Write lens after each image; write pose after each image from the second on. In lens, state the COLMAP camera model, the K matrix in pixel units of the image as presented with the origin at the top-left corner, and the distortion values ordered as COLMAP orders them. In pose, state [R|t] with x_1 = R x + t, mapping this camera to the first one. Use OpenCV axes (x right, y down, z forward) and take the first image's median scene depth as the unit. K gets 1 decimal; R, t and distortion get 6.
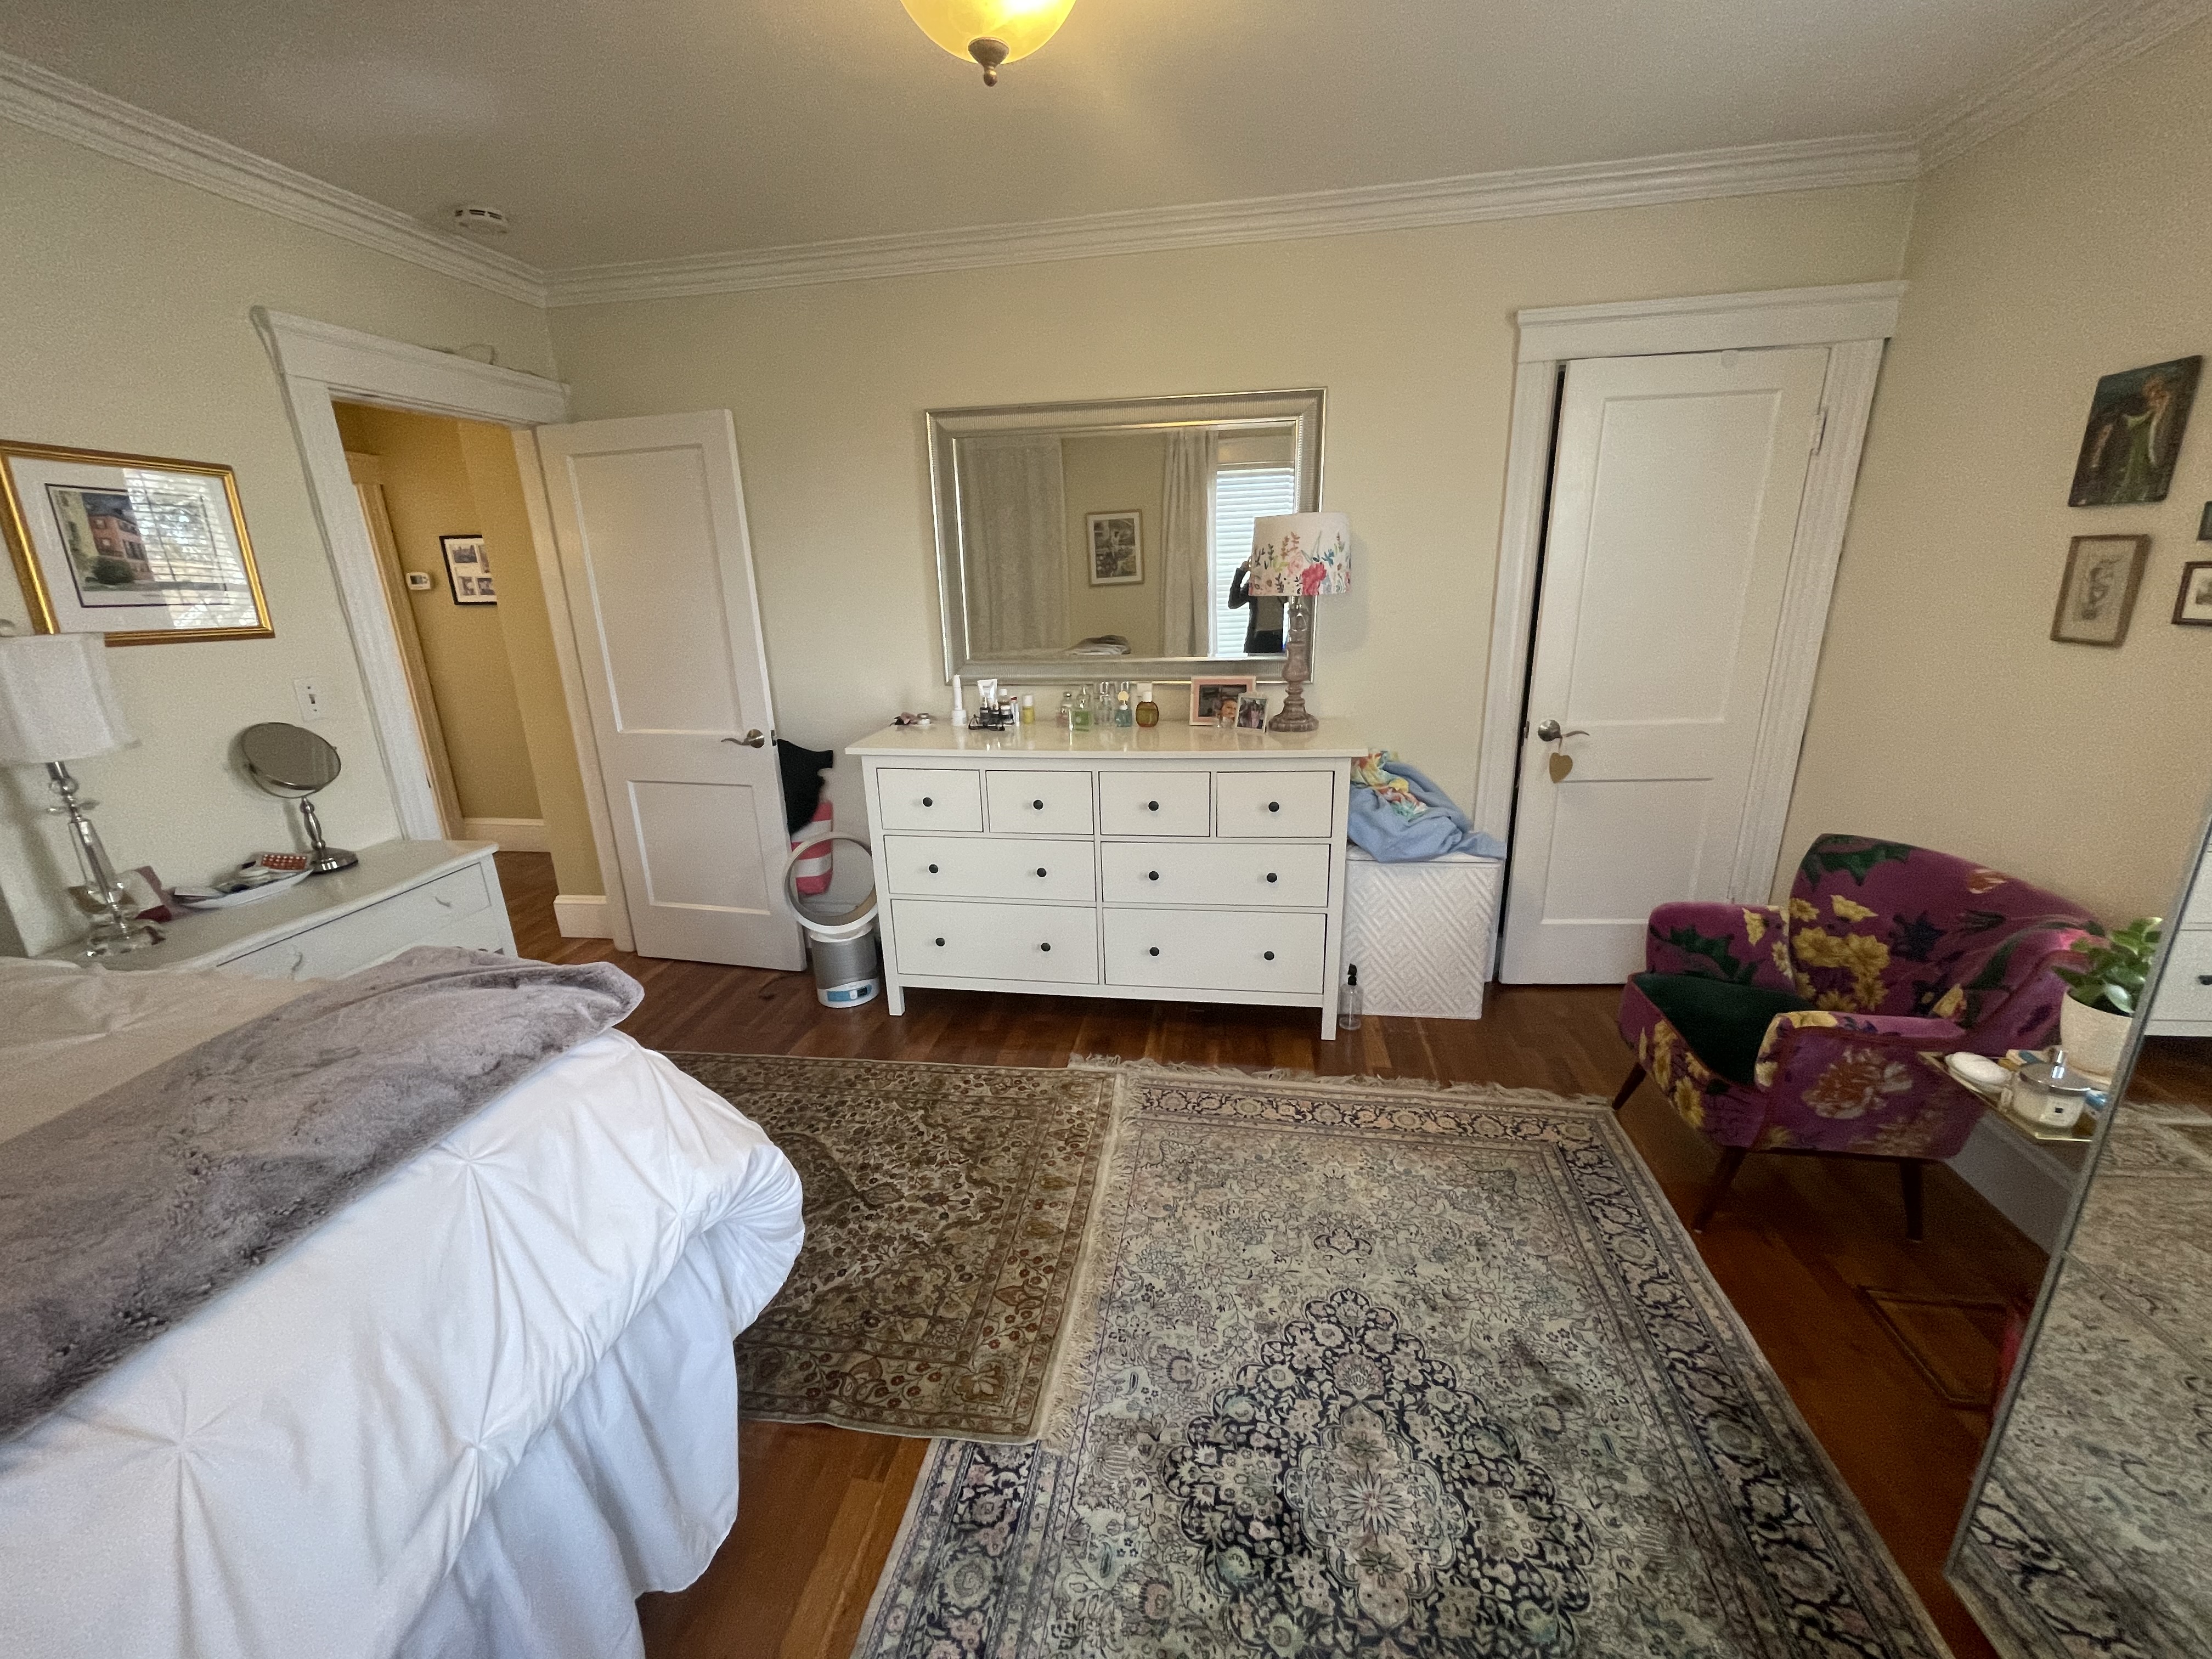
lens RADIAL K [[883.3, 0, 1095.6], [0, 883.3, 820.7], [0, 0, 1]] dist [-0.007577, 0.001408]
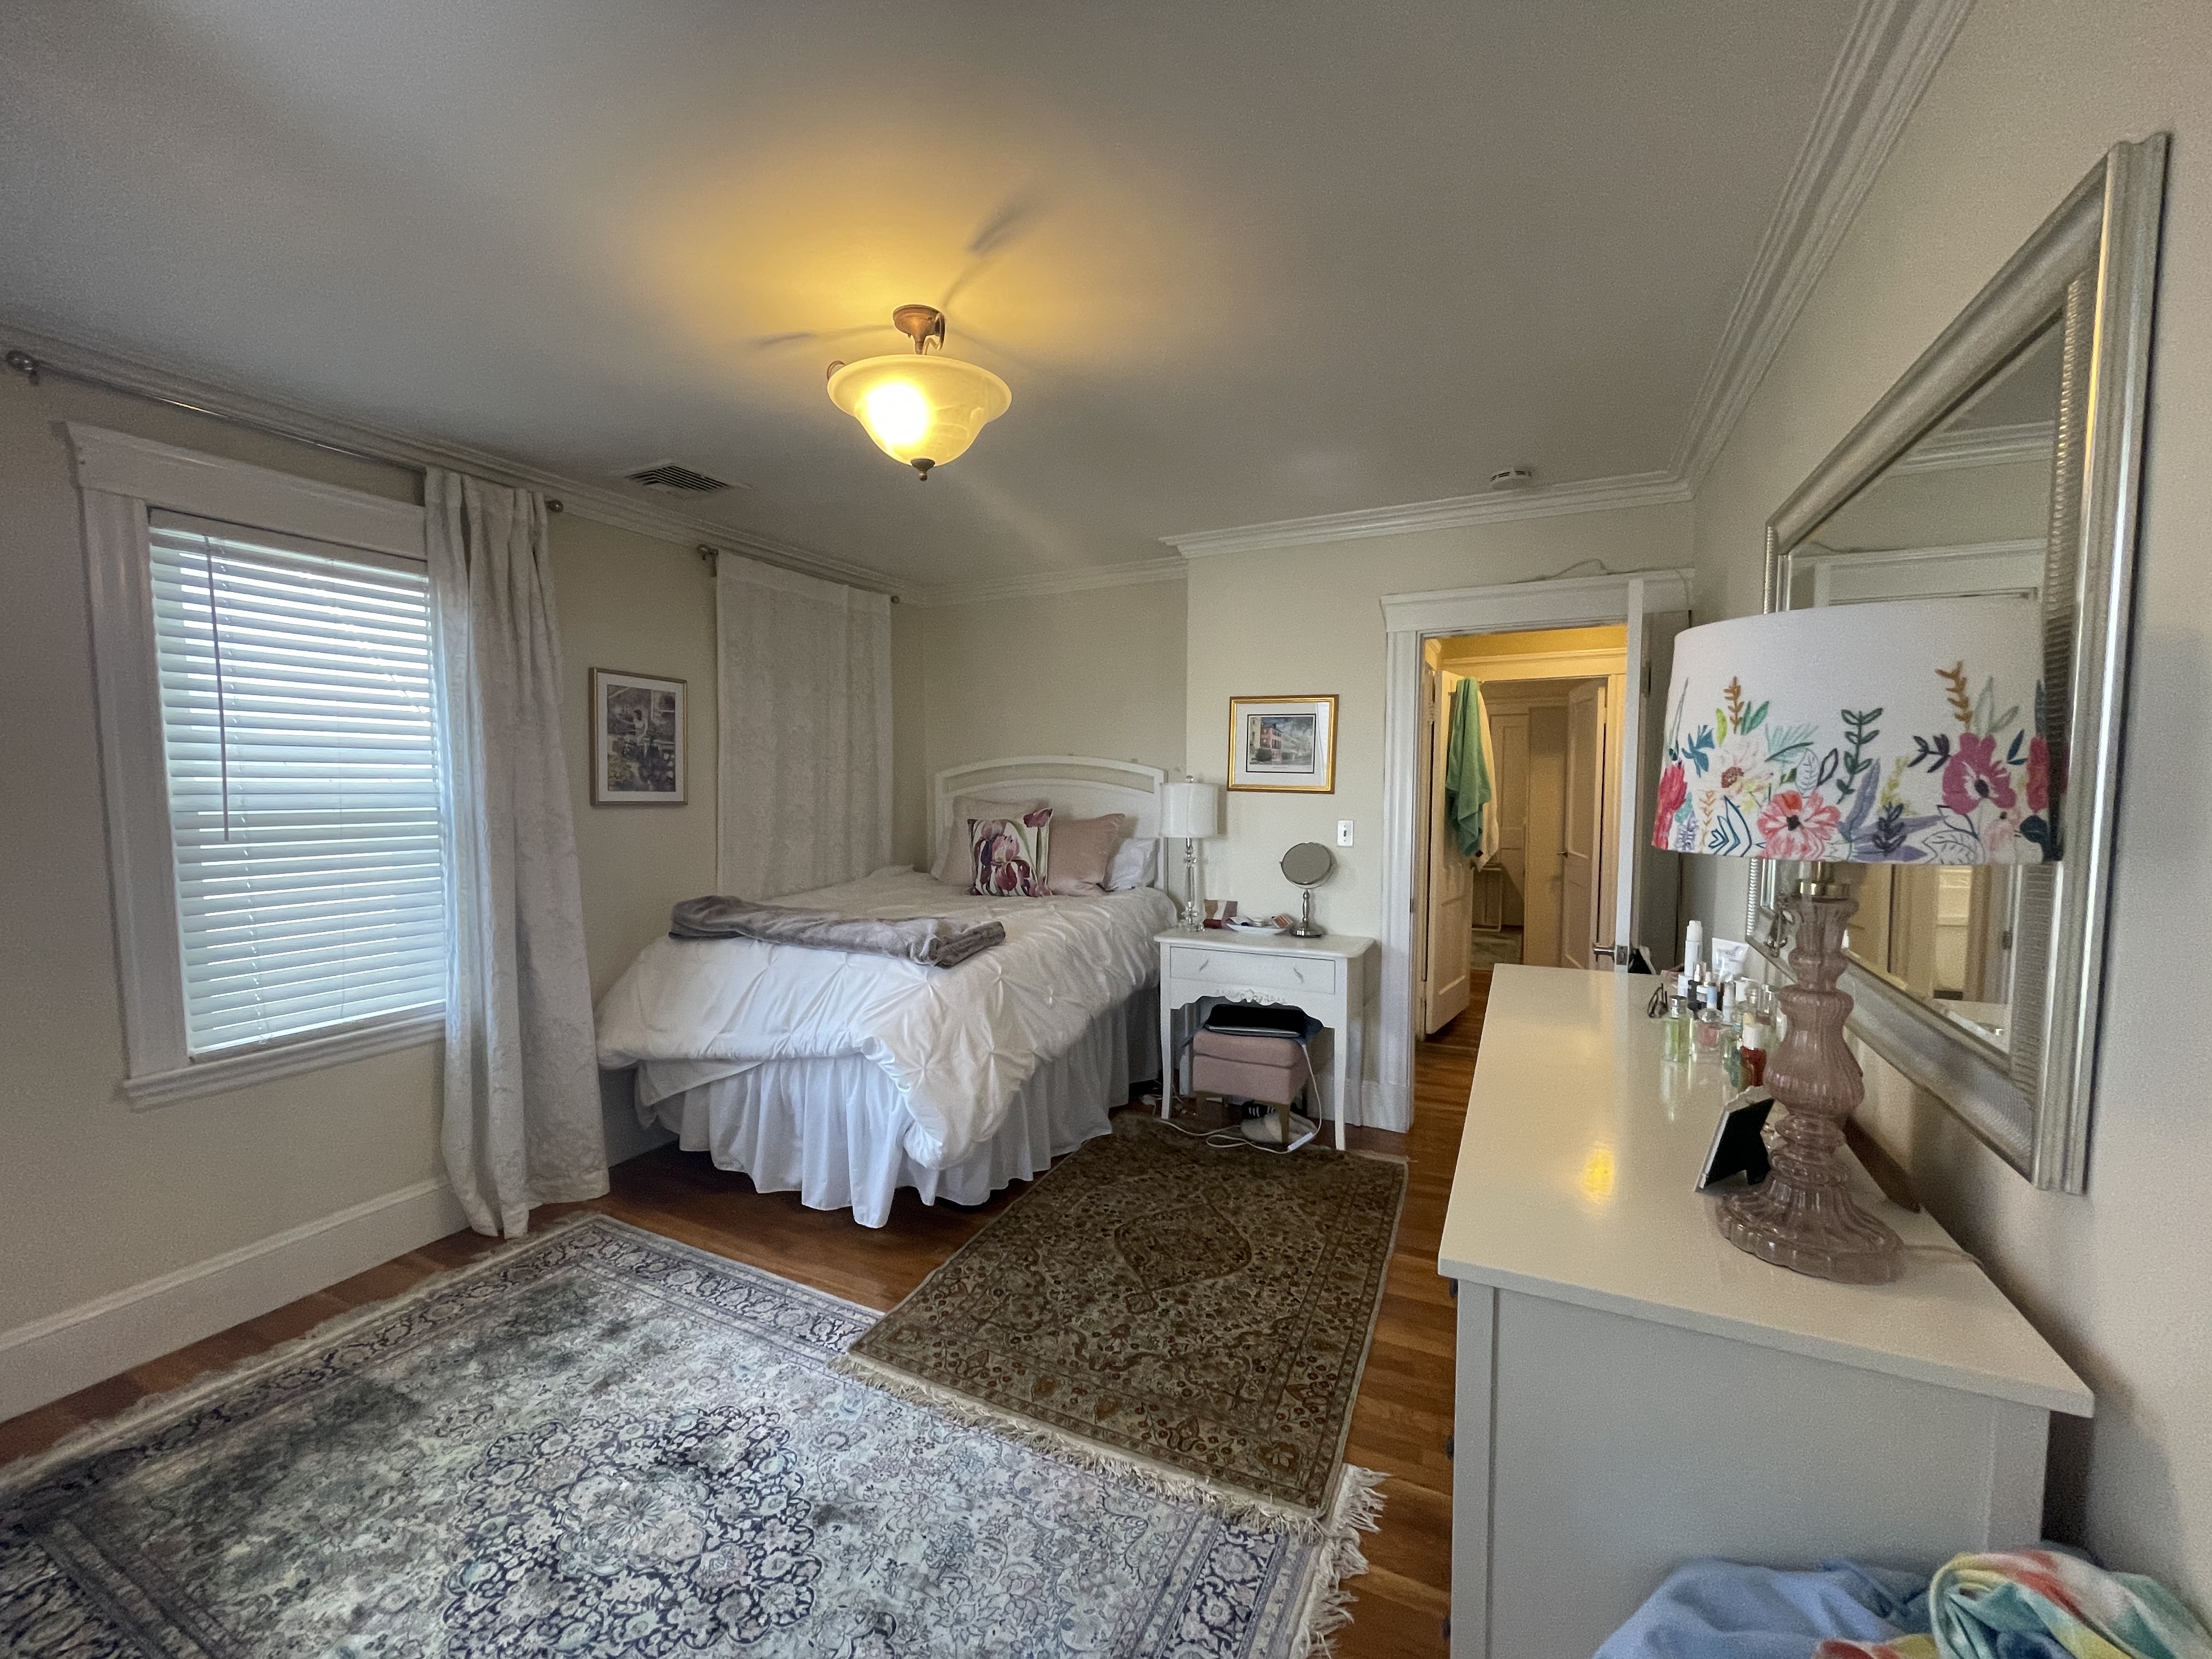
lens RADIAL K [[883.3, 0, 1096.0], [0, 883.3, 834.5], [0, 0, 1]] dist [-0.007577, 0.001408]
pose [[-0.277383, 0.093822, -0.956167, 1.063226], [-0.257403, 0.951580, 0.168045, -0.419921], [0.925636, 0.292733, -0.239802, 1.414549]]
